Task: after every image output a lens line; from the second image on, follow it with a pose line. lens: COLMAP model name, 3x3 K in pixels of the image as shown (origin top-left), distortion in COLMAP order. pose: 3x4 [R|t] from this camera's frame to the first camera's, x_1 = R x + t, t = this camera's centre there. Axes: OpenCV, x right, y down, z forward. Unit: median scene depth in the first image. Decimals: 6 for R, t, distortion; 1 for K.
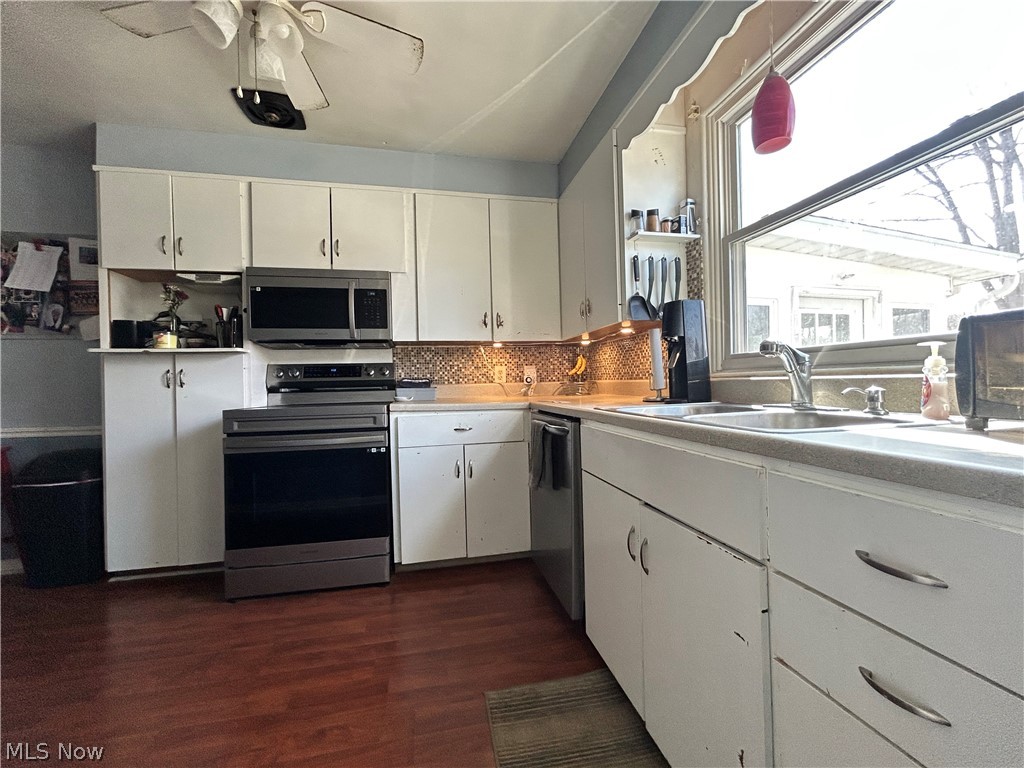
lens RADIAL K [[413.9, 0, 508.8], [0, 413.9, 384.5], [0, 0, 1]] dist [-0.000174, -0.000113]
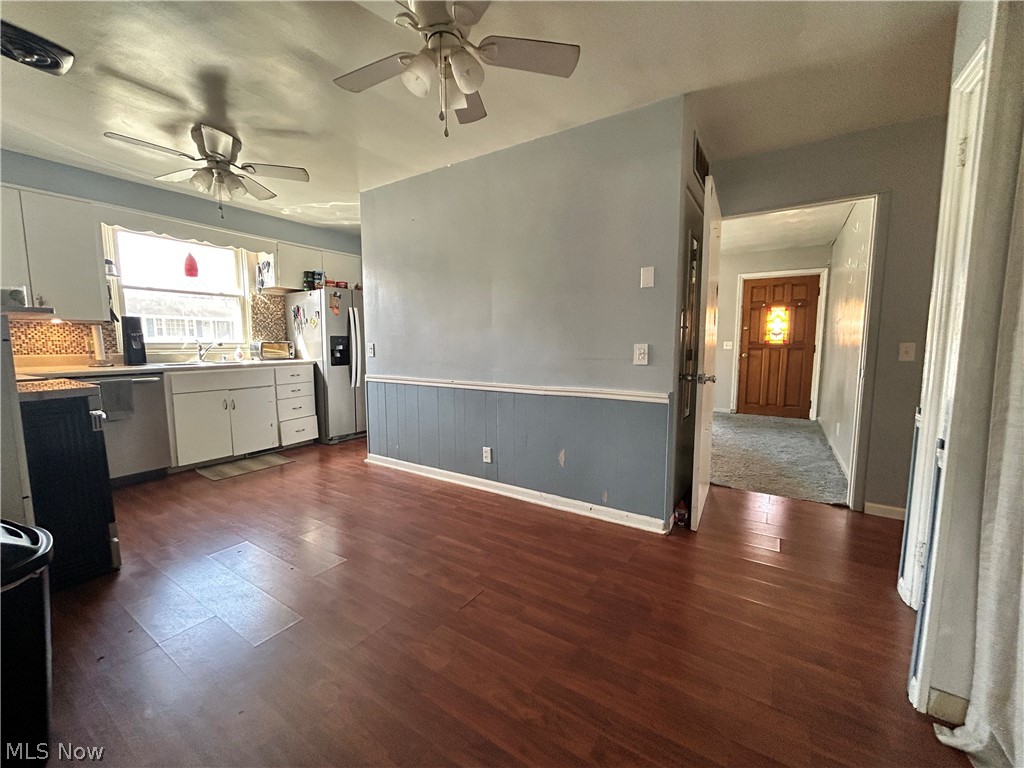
lens RADIAL K [[413.9, 0, 508.8], [0, 413.9, 384.5], [0, 0, 1]] dist [-0.000174, -0.000113]
pose [[-0.714205, -0.058796, 0.697463, -1.751210], [0.016985, 0.994716, 0.101247, -0.025689], [-0.699730, 0.084158, -0.709433, 0.863001]]
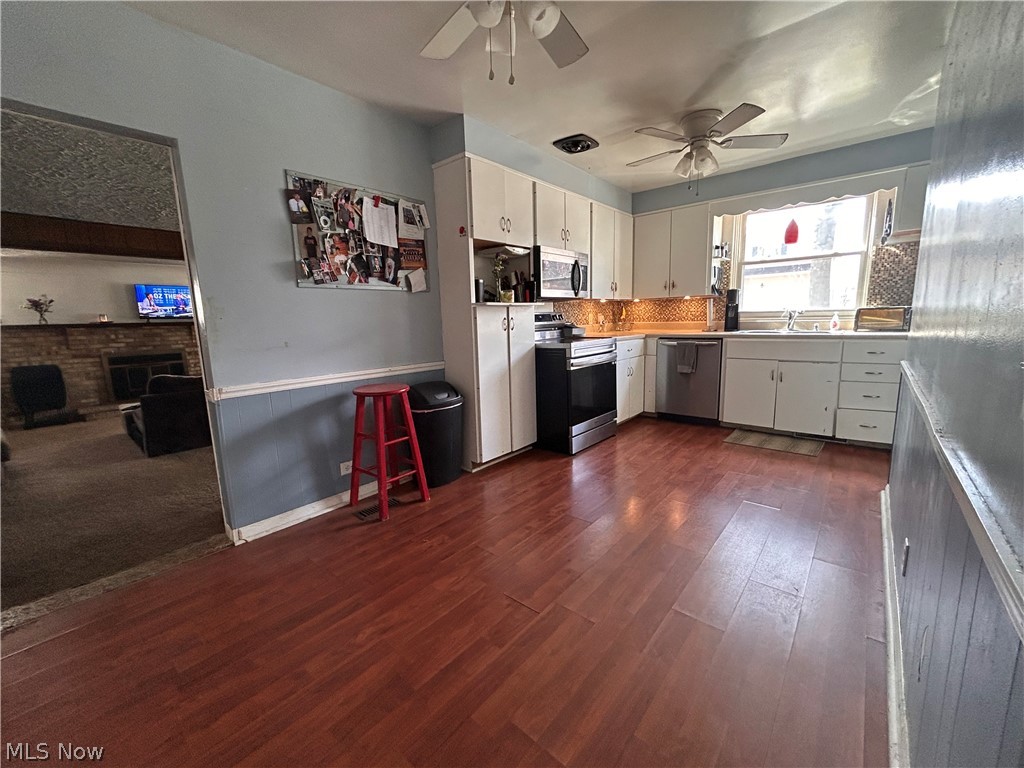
lens RADIAL K [[413.9, 0, 508.8], [0, 413.9, 384.5], [0, 0, 1]] dist [-0.000174, -0.000113]
pose [[0.792180, -0.100527, 0.601951, -1.579922], [0.018275, 0.989805, 0.141249, -0.007354], [-0.610013, -0.100894, 0.785942, -0.121917]]
